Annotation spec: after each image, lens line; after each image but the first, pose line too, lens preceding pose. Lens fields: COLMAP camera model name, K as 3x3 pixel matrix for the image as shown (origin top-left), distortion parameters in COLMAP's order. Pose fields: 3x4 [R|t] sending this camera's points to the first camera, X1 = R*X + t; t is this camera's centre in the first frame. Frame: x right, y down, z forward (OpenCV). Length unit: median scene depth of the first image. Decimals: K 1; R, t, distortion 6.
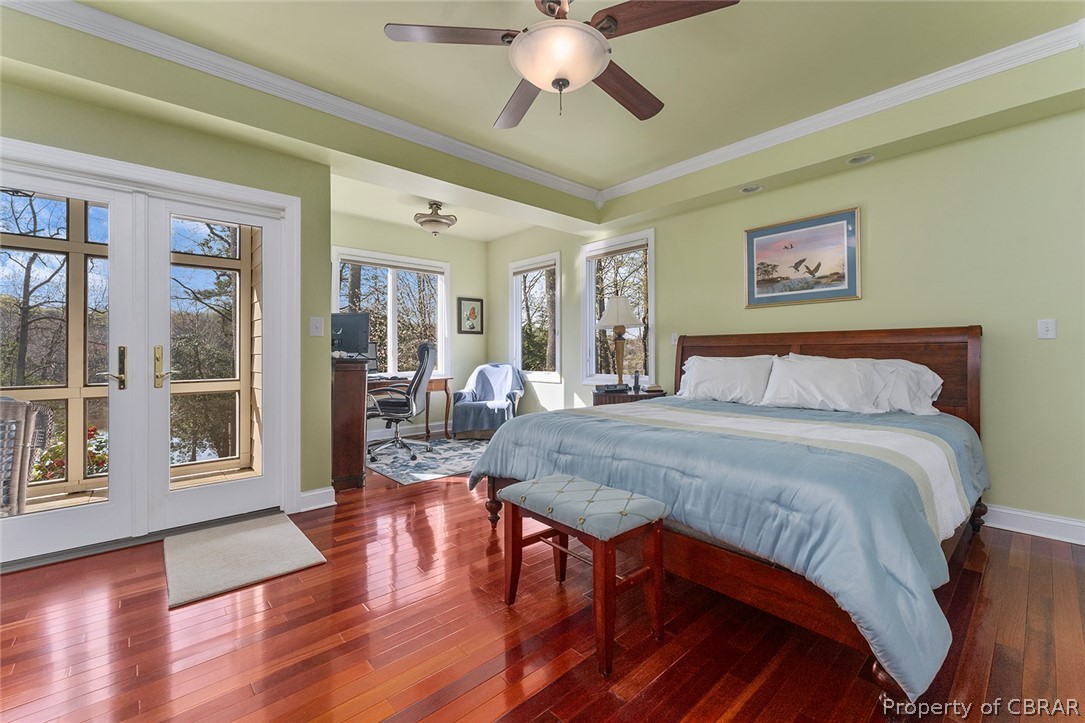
lens RADIAL K [[448.4, 0, 542.5], [0, 448.4, 361.5], [0, 0, 1]] dist [-0.019950, -0.000244]
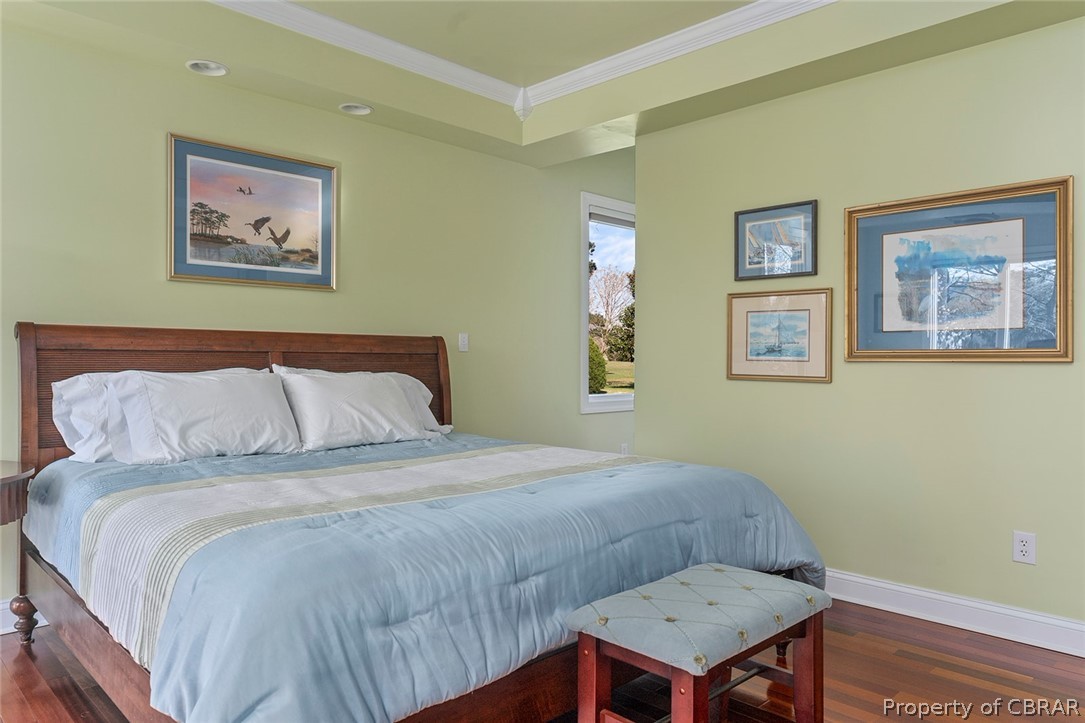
lens RADIAL K [[727.7, 0, 542.5], [0, 727.7, 361.5], [0, 0, 1]] dist [-0.002083, -0.000733]
pose [[-0.055604, 0.004788, 0.998441, -0.473851], [0.013665, 0.999898, -0.004034, -0.013990], [-0.998359, 0.013419, -0.055663, 0.665829]]
